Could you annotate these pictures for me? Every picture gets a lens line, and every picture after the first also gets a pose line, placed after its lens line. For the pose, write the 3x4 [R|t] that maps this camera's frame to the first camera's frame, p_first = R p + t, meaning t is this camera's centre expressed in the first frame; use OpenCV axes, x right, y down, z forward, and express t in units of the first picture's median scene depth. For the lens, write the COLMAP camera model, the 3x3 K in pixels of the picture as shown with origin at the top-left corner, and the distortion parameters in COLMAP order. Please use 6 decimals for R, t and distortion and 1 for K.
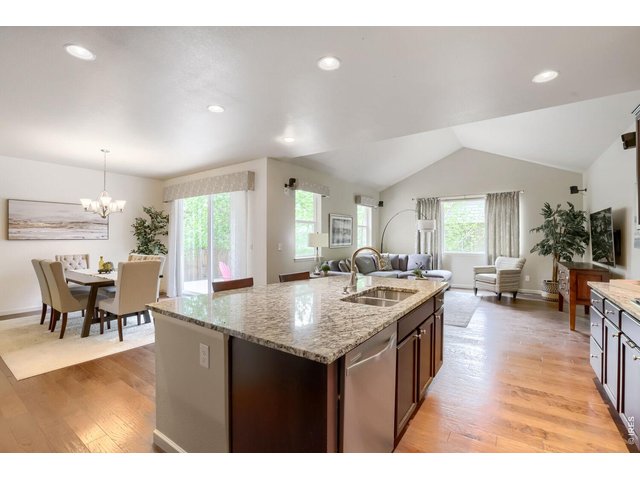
lens RADIAL K [[326.7, 0, 320.0], [0, 326.7, 240.0], [0, 0, 1]] dist [-0.069025, 0.021707]
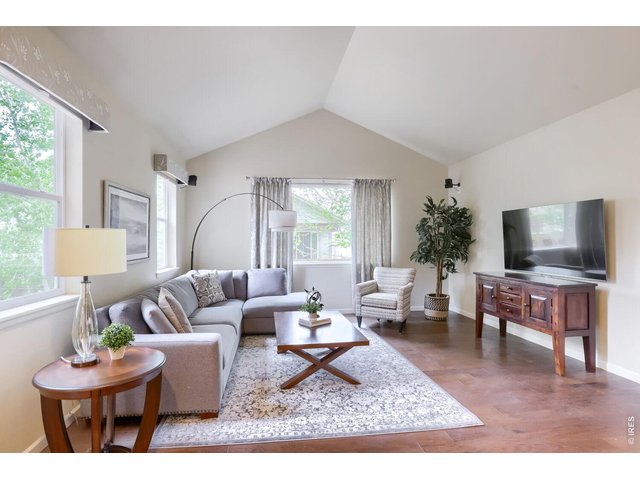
lens RADIAL K [[326.7, 0, 320.0], [0, 326.7, 240.0], [0, 0, 1]] dist [-0.069025, 0.021707]
pose [[0.730264, -0.007650, 0.683123, -0.034578], [0.008230, 0.999963, 0.002401, -0.010170], [-0.683116, 0.003869, 0.730300, 0.519516]]
